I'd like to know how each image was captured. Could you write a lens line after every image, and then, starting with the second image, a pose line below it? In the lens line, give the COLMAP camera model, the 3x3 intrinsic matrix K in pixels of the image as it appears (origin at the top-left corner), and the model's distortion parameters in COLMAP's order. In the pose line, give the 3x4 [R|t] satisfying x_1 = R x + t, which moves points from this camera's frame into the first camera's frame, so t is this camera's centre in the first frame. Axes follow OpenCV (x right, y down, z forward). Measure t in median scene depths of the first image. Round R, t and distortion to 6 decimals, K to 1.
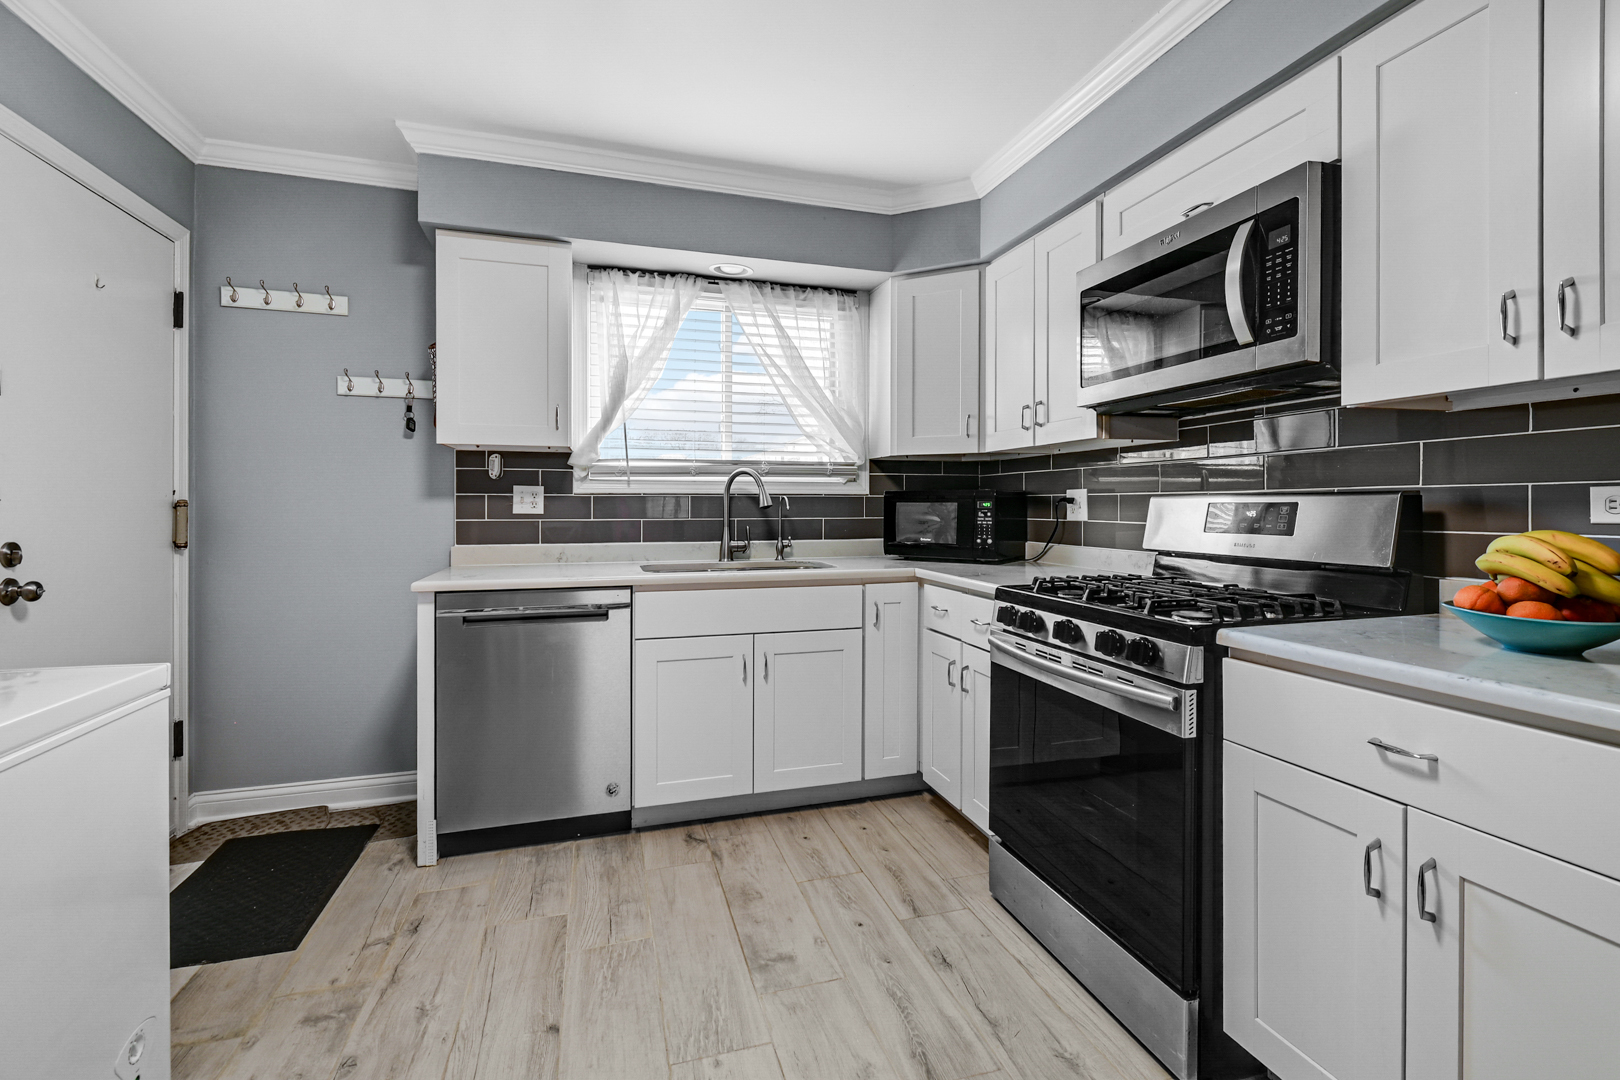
lens RADIAL K [[722.6, 0, 822.9], [0, 722.6, 505.0], [0, 0, 1]] dist [0.000011, -0.001168]
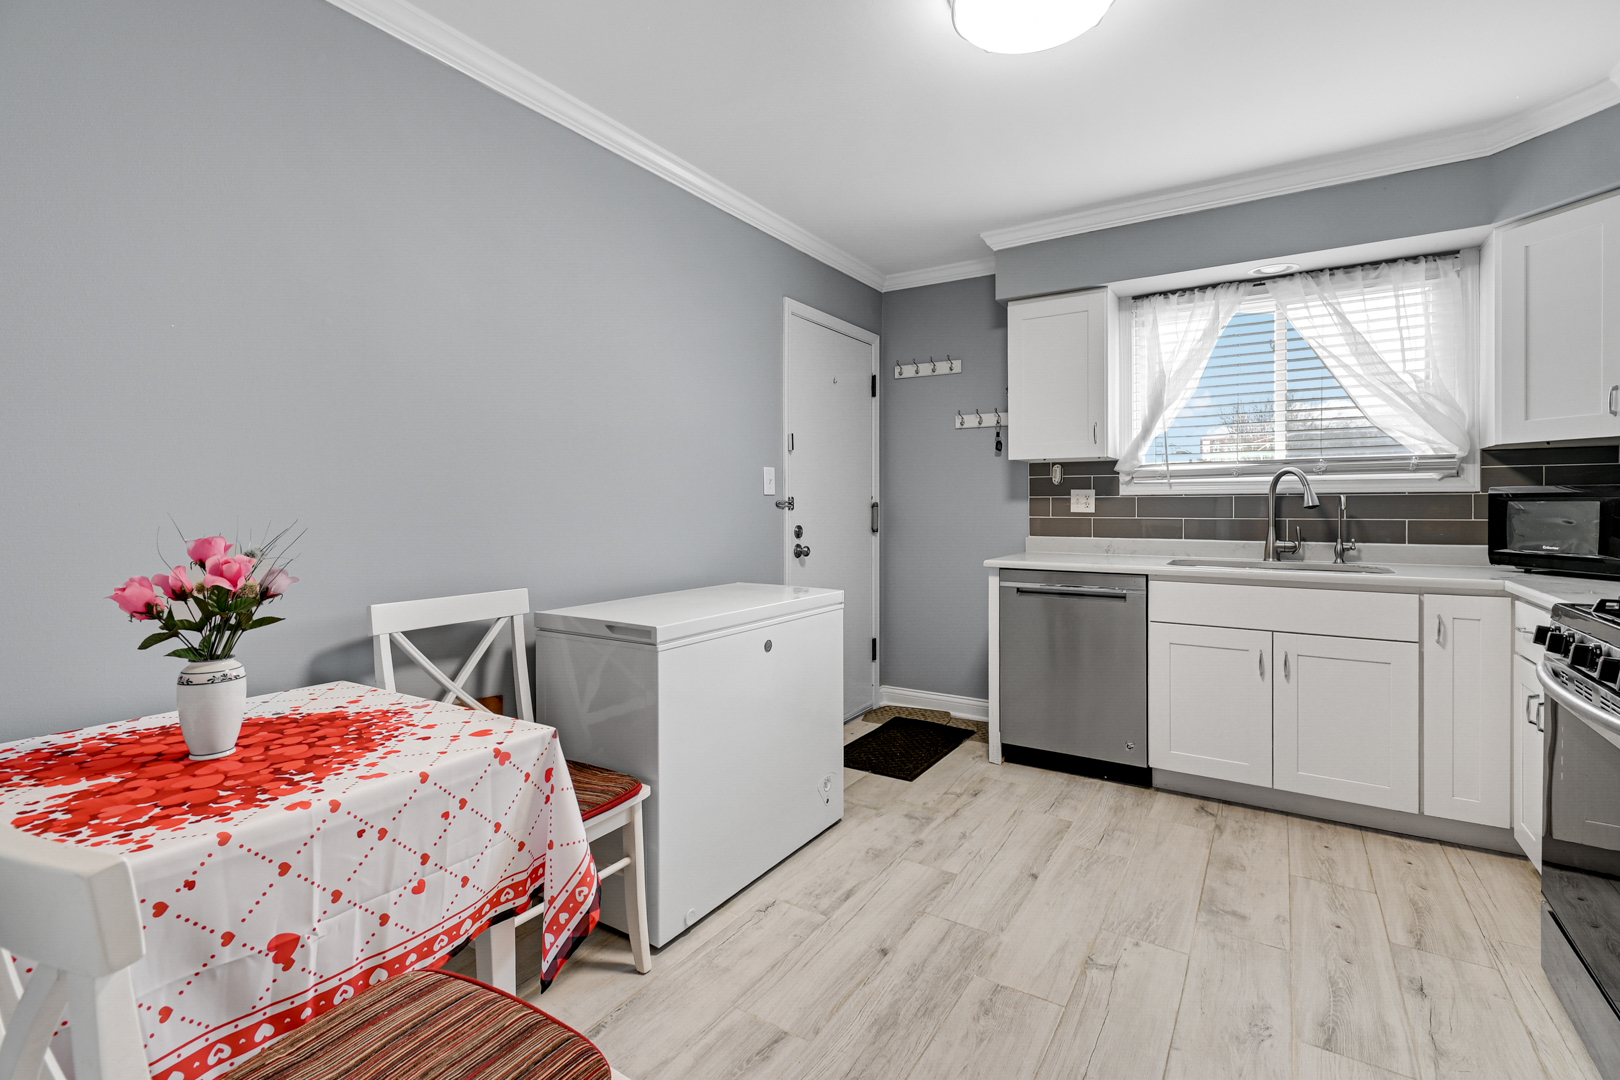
lens RADIAL K [[722.6, 0, 822.9], [0, 722.6, 505.0], [0, 0, 1]] dist [0.000011, -0.001168]
pose [[0.647637, -0.001937, -0.761946, 0.256625], [0.002390, 0.999997, -0.000510, -0.000914], [0.761945, -0.001491, 0.647640, -0.134627]]
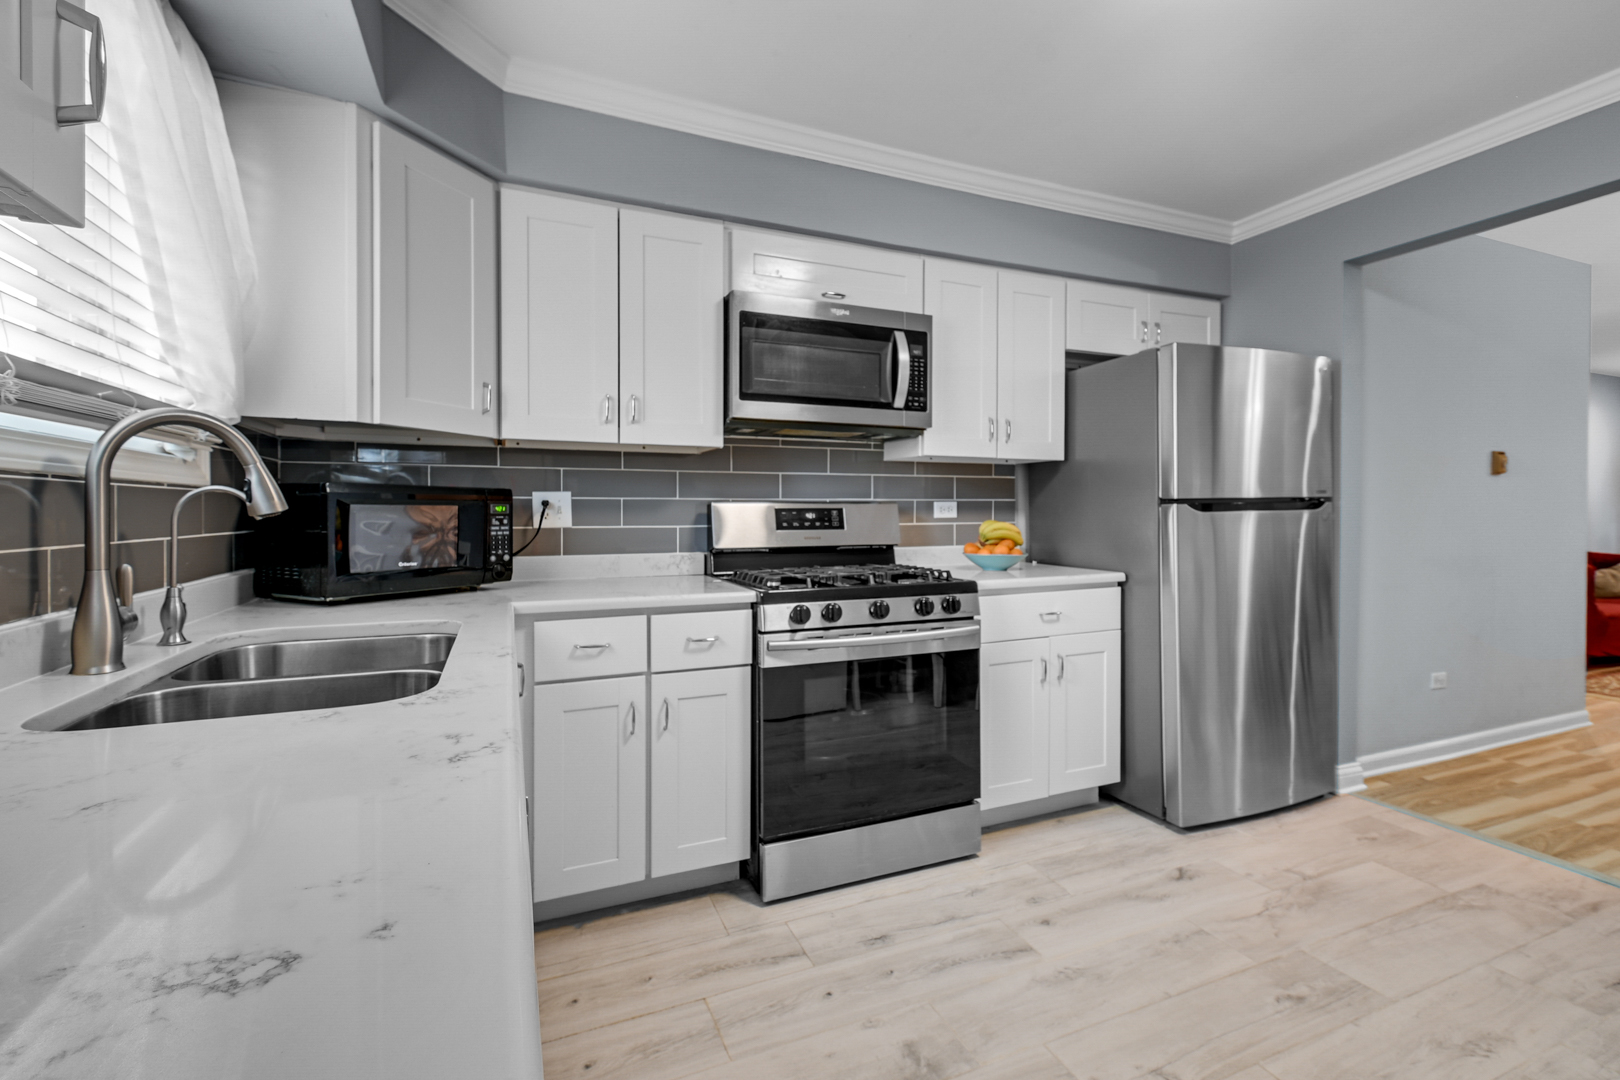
lens RADIAL K [[716.7, 0, 824.6], [0, 716.7, 518.8], [0, 0, 1]] dist [0.002387, 0.000053]
pose [[-0.108523, -0.007712, 0.994064, -0.580427], [0.002528, 0.999965, 0.008034, 0.004980], [-0.994091, 0.003384, -0.108500, 0.800938]]
